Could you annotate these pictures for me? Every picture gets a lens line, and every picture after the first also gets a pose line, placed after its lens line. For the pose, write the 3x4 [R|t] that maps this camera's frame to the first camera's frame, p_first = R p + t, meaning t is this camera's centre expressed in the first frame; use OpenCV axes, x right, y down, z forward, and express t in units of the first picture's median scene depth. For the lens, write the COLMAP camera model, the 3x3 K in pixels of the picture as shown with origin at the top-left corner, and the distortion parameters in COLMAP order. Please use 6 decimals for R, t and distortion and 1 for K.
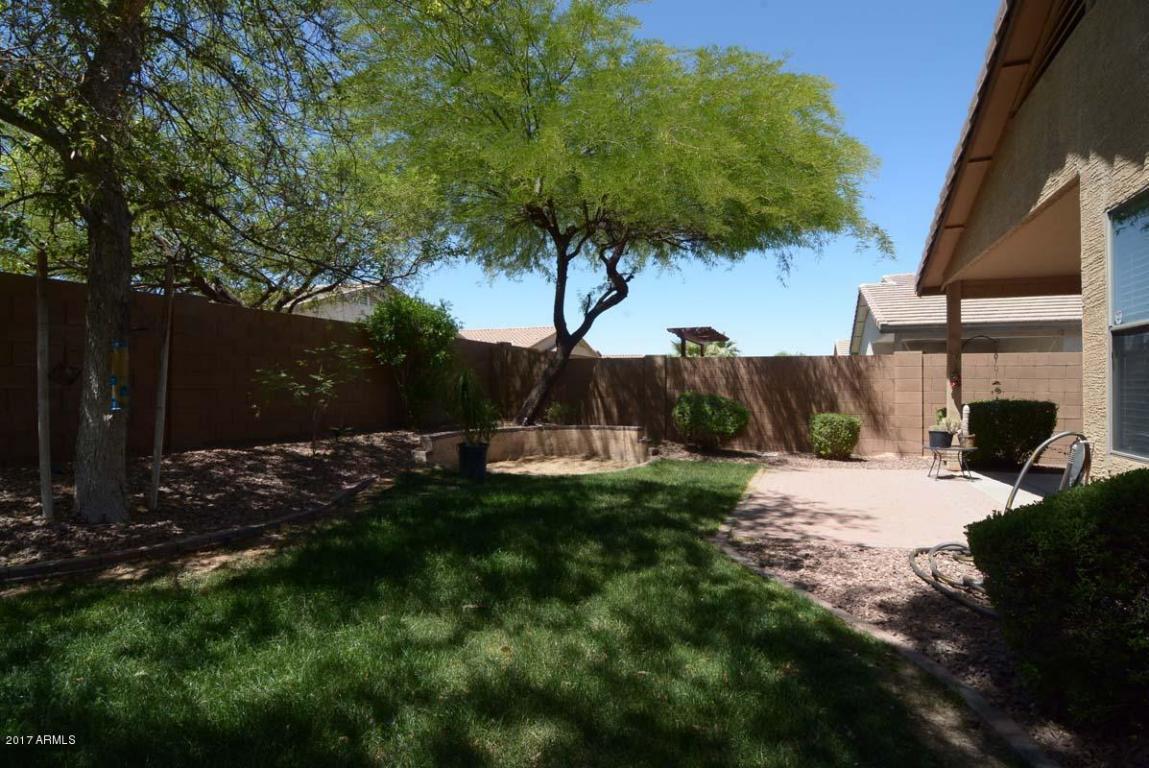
lens RADIAL K [[559.0, 0, 577.3], [0, 559.0, 385.7], [0, 0, 1]] dist [-0.004353, -0.010599]
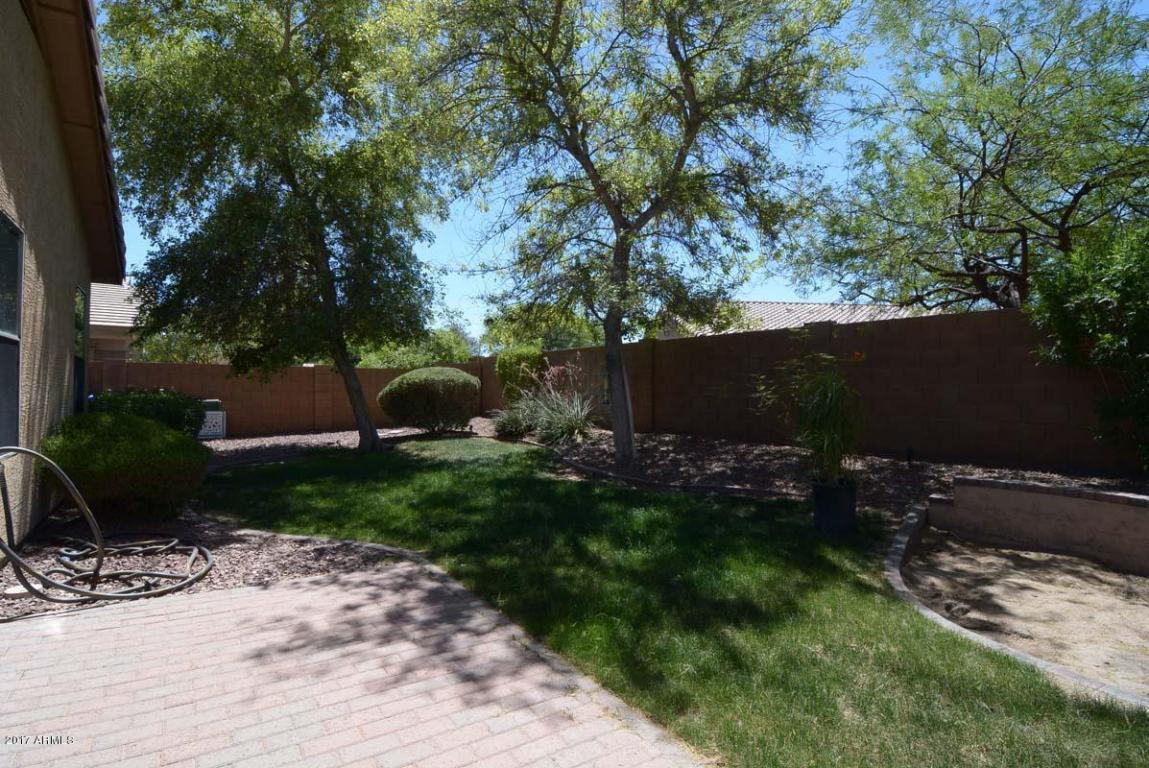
lens RADIAL K [[559.0, 0, 577.3], [0, 559.0, 385.7], [0, 0, 1]] dist [-0.004353, -0.010599]
pose [[-0.529881, -0.013825, -0.847959, 0.416895], [-0.012628, 0.999885, -0.008411, -0.004915], [0.847978, 0.006251, -0.529995, 0.787442]]
